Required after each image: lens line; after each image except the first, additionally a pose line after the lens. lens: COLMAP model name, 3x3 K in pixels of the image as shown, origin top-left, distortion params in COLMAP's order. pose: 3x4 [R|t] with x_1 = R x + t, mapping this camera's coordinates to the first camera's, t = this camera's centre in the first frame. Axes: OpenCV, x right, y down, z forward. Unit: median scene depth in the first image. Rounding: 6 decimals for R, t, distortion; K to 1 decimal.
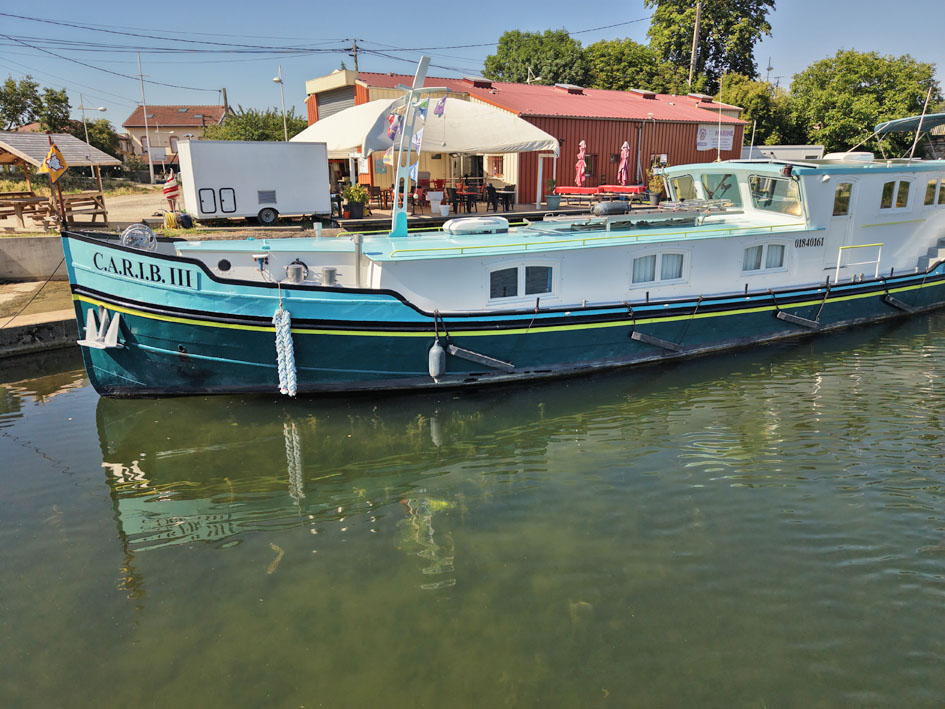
lens RADIAL K [[609.8, 0, 472.5], [0, 609.8, 354.5], [0, 0, 1]] dist [-0.000822, -0.004526]
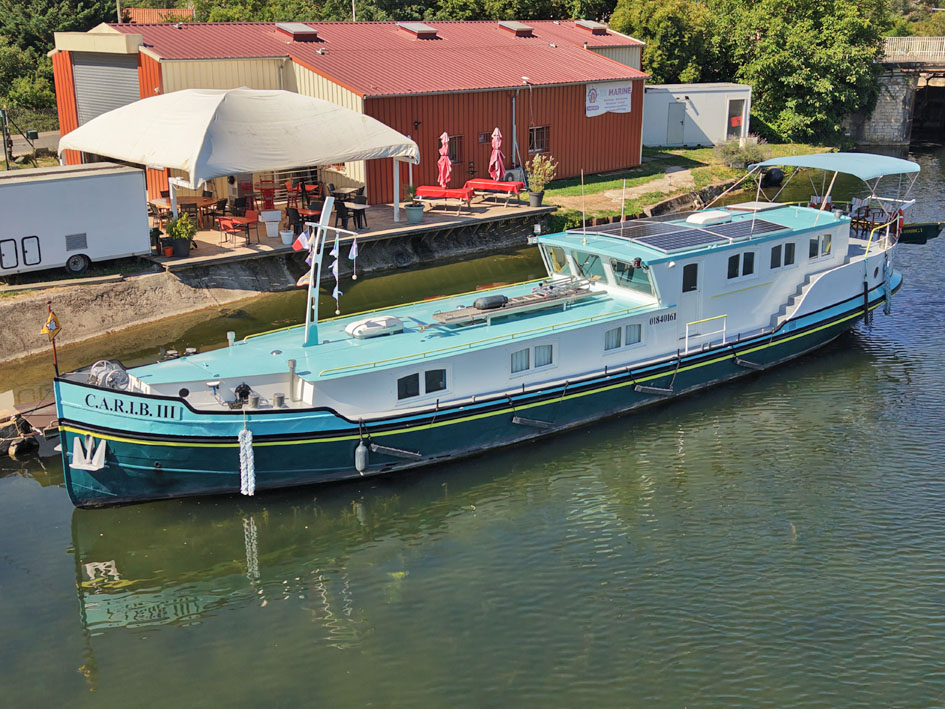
lens RADIAL K [[1087.4, 0, 472.5], [0, 1087.4, 354.5], [0, 0, 1]] dist [0.165480, -0.723664]
pose [[0.979665, -0.054543, 0.193084, -0.251374], [0.053902, 0.998509, 0.008571, -0.203414], [-0.193264, 0.002011, 0.981145, -1.222327]]
